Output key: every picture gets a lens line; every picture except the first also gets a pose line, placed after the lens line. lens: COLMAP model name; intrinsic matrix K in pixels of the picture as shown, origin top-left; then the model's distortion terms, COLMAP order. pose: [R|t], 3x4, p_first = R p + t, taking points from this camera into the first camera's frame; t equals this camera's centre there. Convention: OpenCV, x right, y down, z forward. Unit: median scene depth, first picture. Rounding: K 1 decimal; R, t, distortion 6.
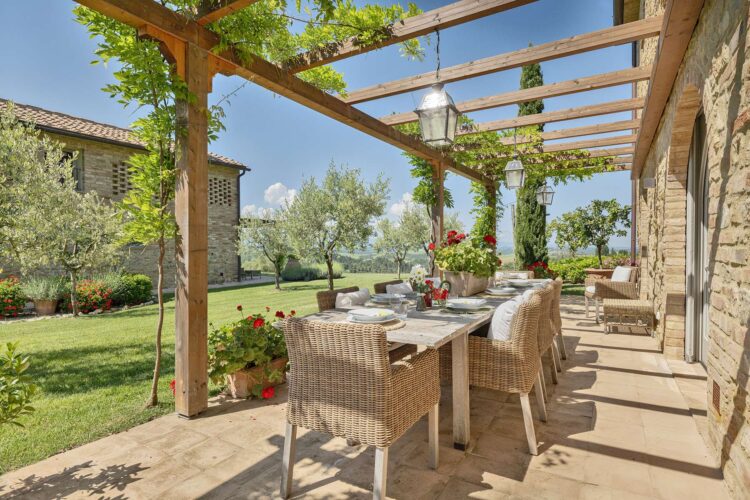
lens RADIAL K [[414.3, 0, 373.4], [0, 414.3, 249.0], [0, 0, 1]] dist [0.005229, -0.000307]
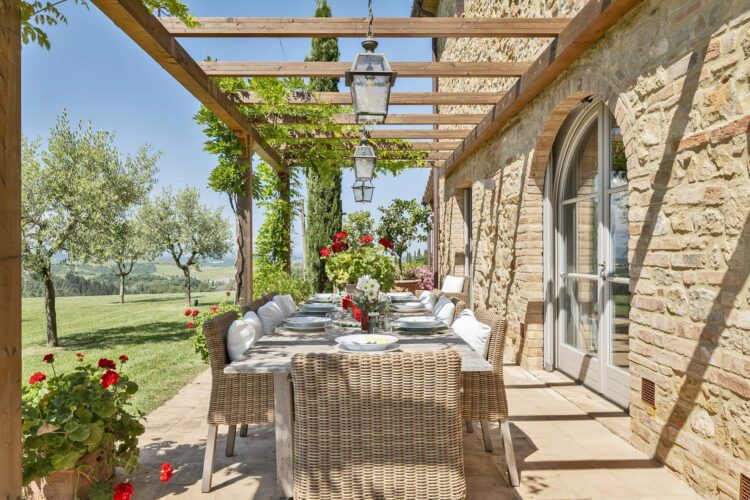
lens RADIAL K [[576.1, 0, 376.1], [0, 576.1, 251.6], [0, 0, 1]] dist [0.004338, 0.006400]
pose [[0.842836, 0.002926, 0.538162, -0.294798], [0.002571, 0.999952, -0.009463, 0.002589], [-0.538164, 0.009359, 0.842788, 0.062678]]
